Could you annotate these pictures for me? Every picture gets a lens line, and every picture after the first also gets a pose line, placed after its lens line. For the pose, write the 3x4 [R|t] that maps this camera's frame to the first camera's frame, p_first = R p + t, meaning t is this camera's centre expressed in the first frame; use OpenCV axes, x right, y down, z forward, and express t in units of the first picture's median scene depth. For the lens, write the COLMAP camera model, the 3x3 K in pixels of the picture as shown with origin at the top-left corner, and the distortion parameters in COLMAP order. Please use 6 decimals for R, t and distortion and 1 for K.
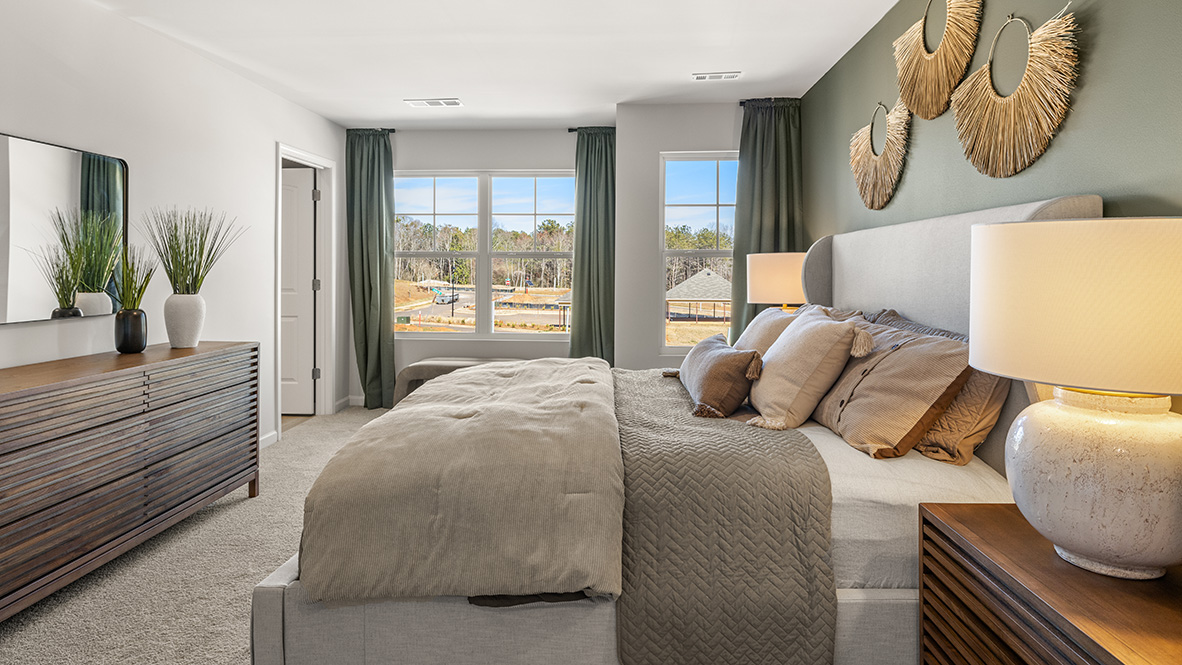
lens RADIAL K [[671.9, 0, 592.8], [0, 671.9, 273.5], [0, 0, 1]] dist [-0.000365, 0.000667]
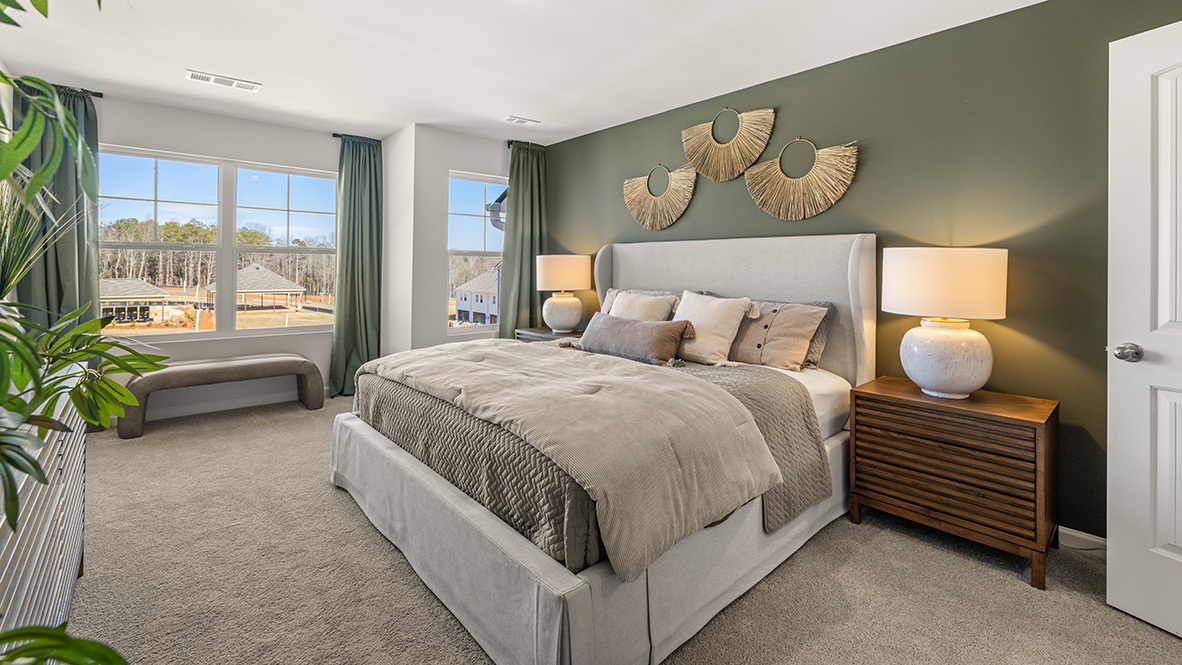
lens RADIAL K [[498.1, 0, 588.4], [0, 498.1, 269.7], [0, 0, 1]] dist [0.000250, 0.000131]
pose [[0.716270, 0.000927, 0.697823, -0.322302], [-0.003050, 0.999994, 0.001802, -0.000706], [-0.697817, -0.003419, 0.716268, 0.155135]]
